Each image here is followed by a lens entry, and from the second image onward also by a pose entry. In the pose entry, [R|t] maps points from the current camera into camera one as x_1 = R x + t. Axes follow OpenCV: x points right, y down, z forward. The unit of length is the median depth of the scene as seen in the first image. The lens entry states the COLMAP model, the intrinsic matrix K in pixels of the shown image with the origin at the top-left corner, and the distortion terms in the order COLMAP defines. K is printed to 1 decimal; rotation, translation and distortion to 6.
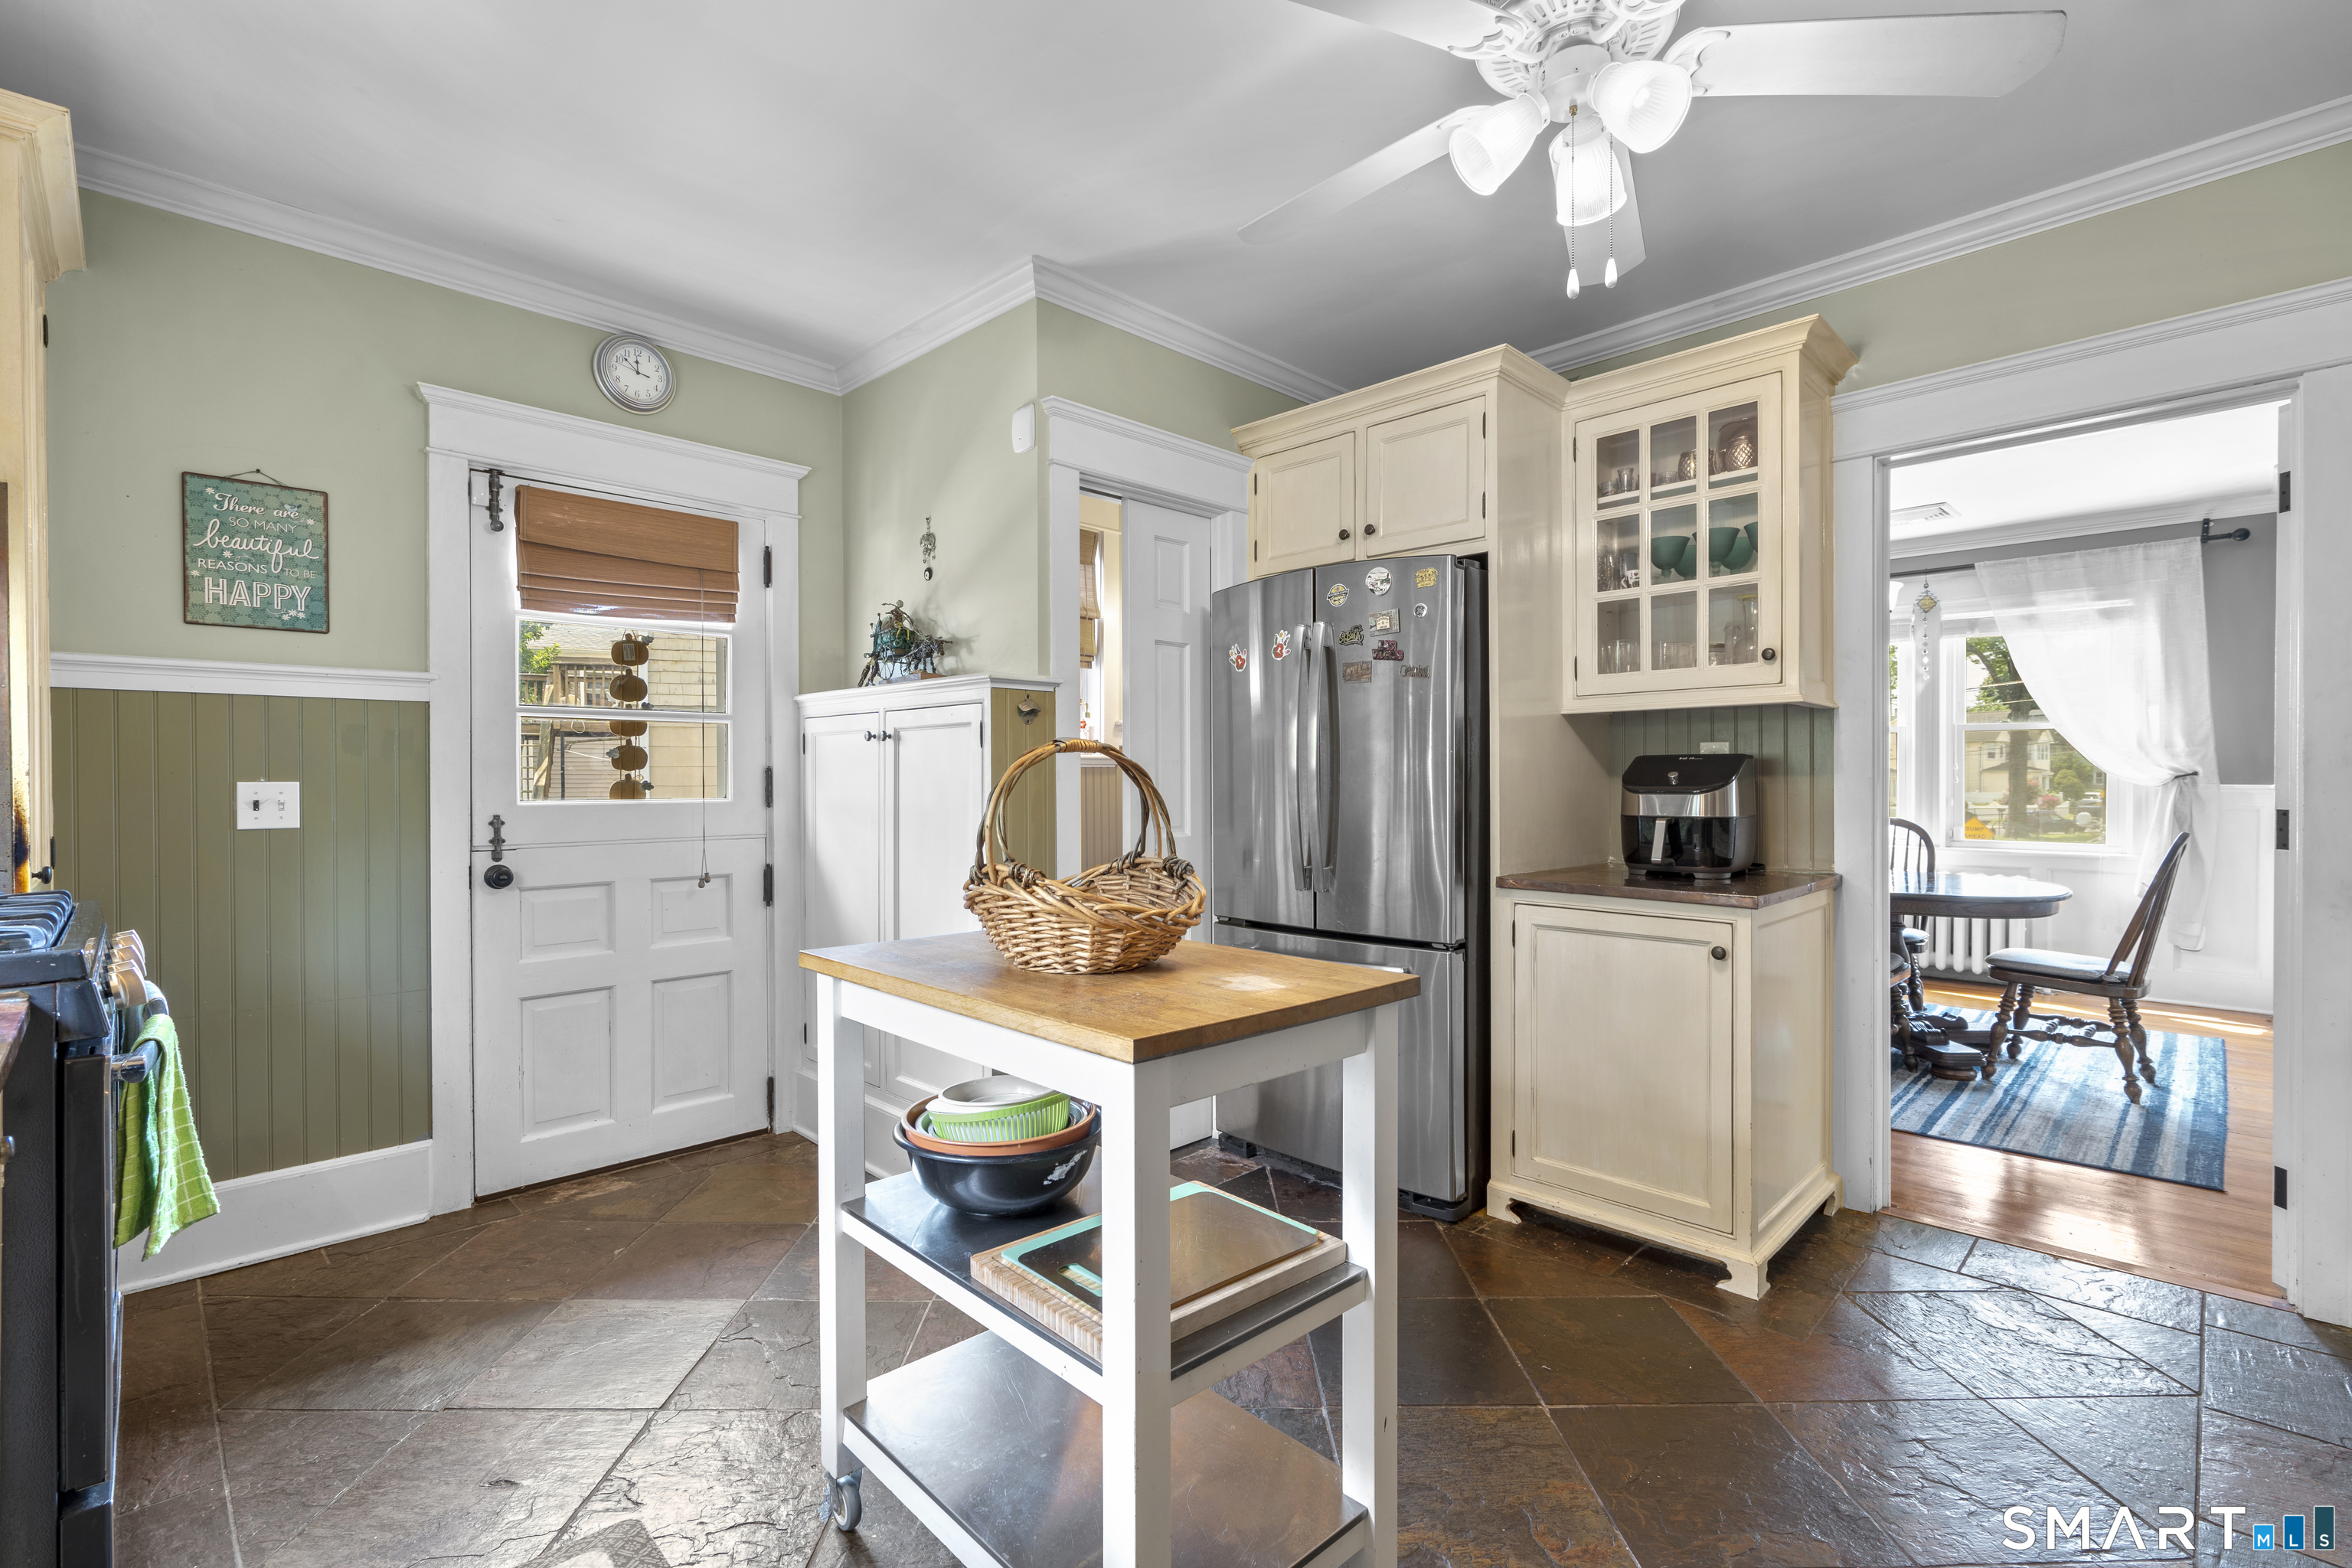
lens RADIAL K [[1054.6, 0, 1177.8], [0, 1054.6, 784.9], [0, 0, 1]] dist [-0.002497, 0.000410]
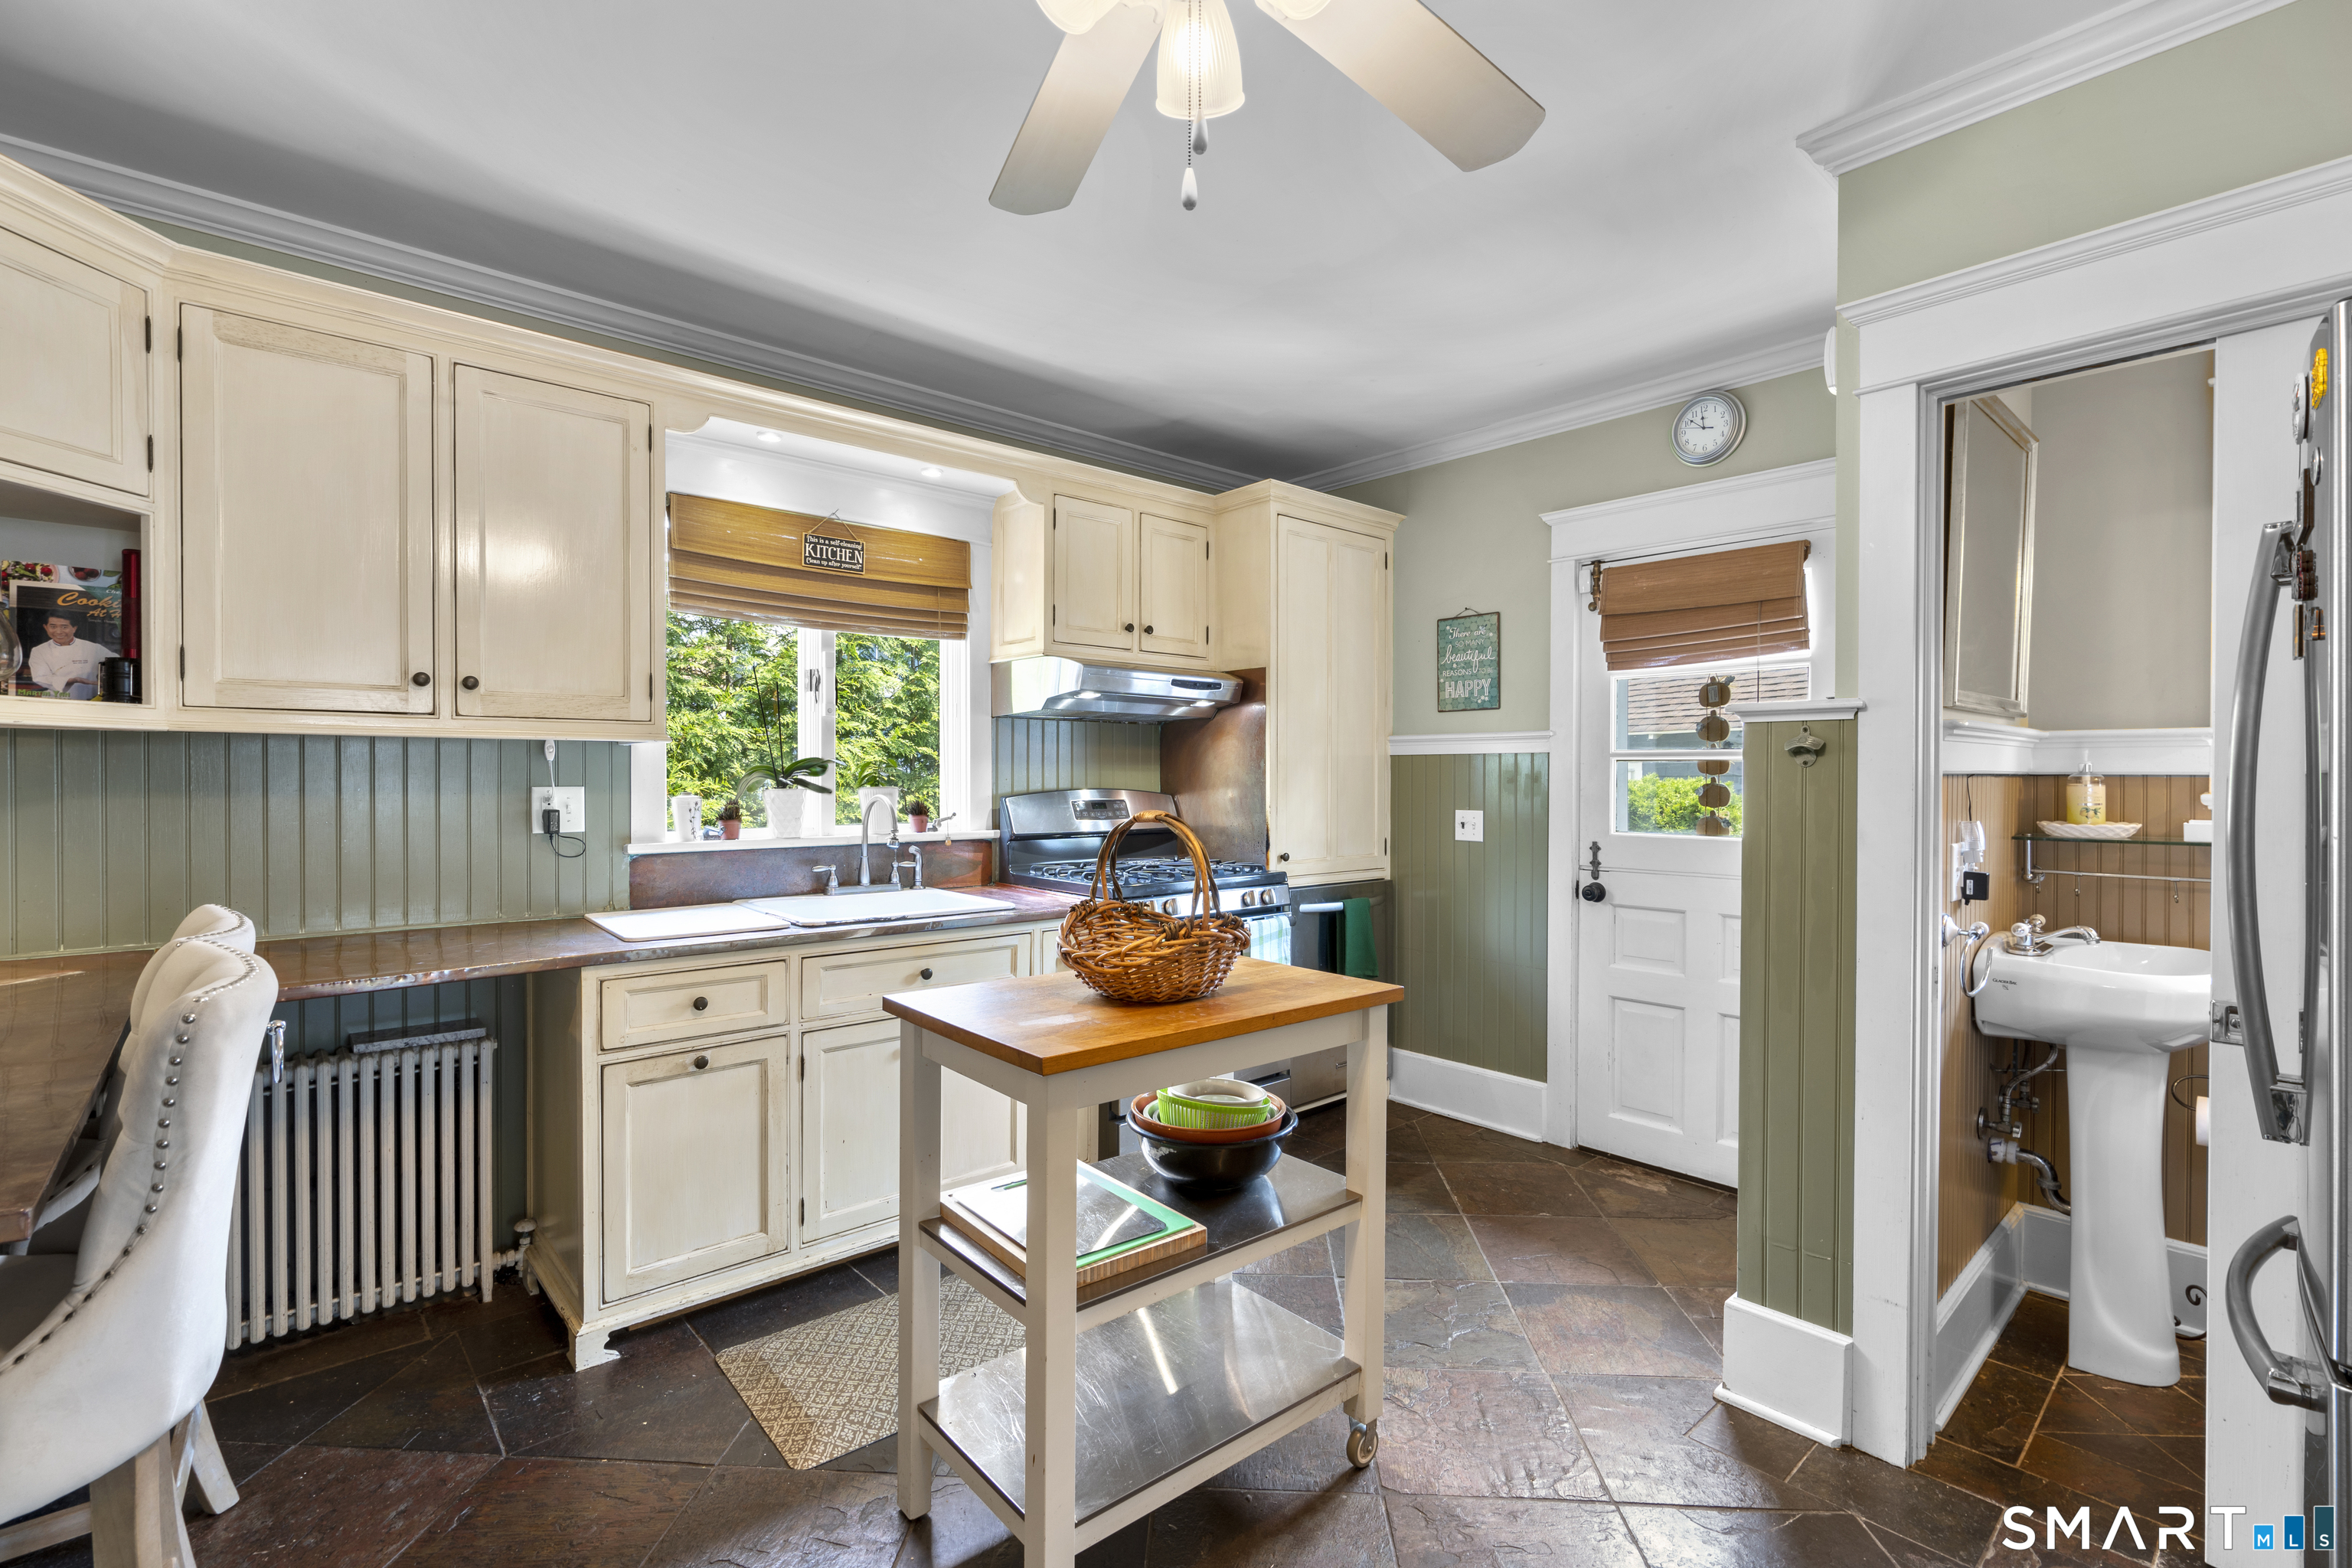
lens RADIAL K [[1054.6, 0, 1177.8], [0, 1054.6, 784.9], [0, 0, 1]] dist [-0.002497, 0.000410]
pose [[-0.055429, 0.012648, -0.998383, 0.632104], [-0.009903, 0.999864, 0.013216, -0.051070], [0.998414, 0.010619, -0.055296, 0.605560]]
